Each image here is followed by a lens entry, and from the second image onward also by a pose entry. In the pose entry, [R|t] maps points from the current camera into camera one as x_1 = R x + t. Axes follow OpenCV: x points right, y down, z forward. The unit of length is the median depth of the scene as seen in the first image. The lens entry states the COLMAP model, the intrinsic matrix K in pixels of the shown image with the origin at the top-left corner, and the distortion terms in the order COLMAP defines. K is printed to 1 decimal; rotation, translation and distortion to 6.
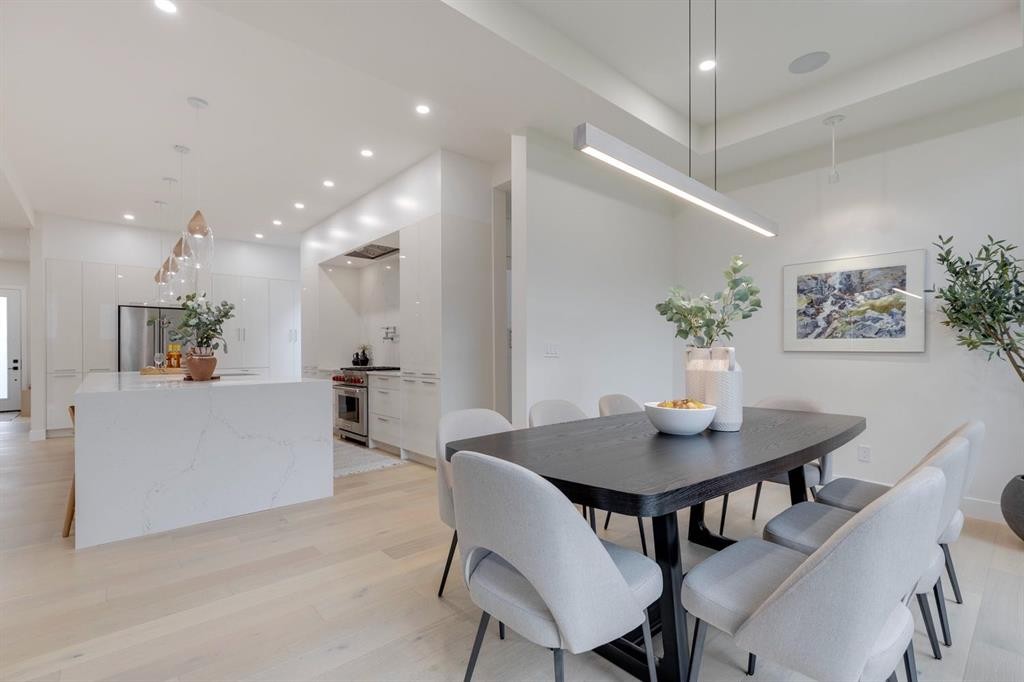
lens RADIAL K [[465.0, 0, 511.1], [0, 465.0, 346.6], [0, 0, 1]] dist [-0.002692, -0.000330]
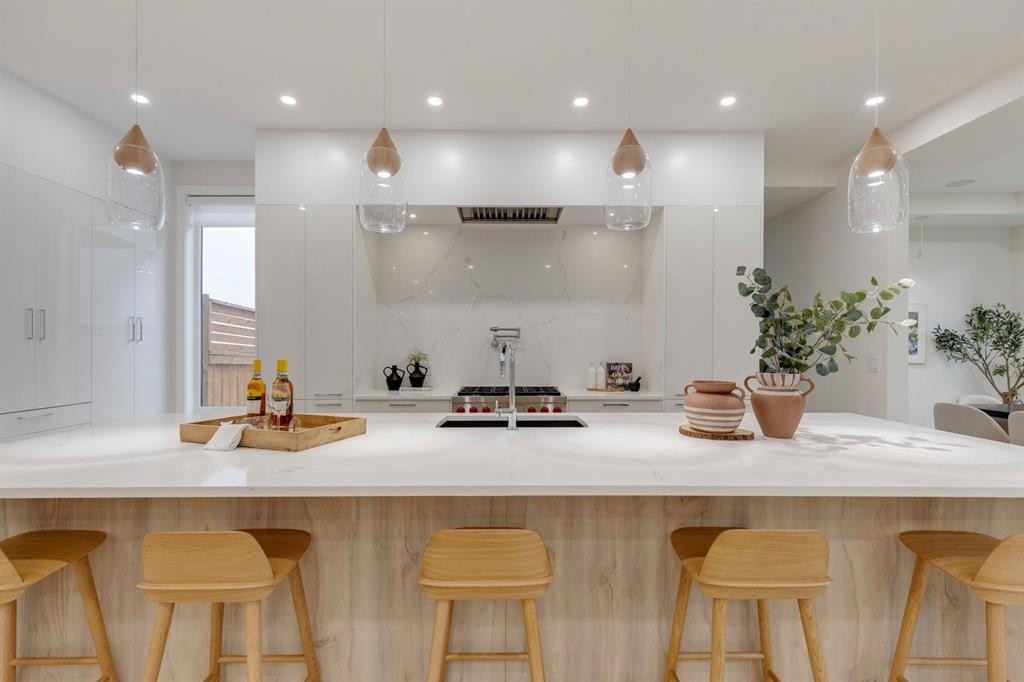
lens RADIAL K [[465.0, 0, 511.1], [0, 465.0, 346.6], [0, 0, 1]] dist [-0.002692, -0.000330]
pose [[0.656103, 0.010673, 0.754595, -1.281565], [-0.010214, 0.999934, -0.005262, -0.022640], [-0.754602, -0.004255, 0.656169, 0.913367]]
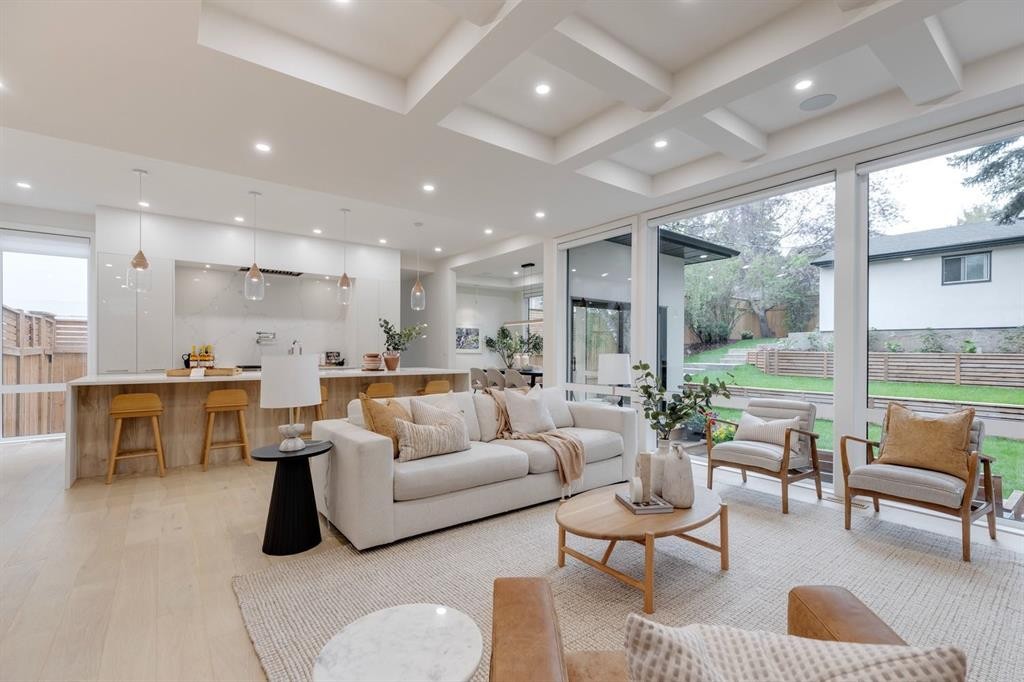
lens RADIAL K [[458.4, 0, 515.5], [0, 458.4, 354.5], [0, 0, 1]] dist [0.039352, 0.000038]
pose [[0.062144, -0.003453, 0.998061, -2.396246], [-0.009205, 0.999950, 0.004033, 0.004298], [-0.998025, -0.009437, 0.062109, 0.451079]]
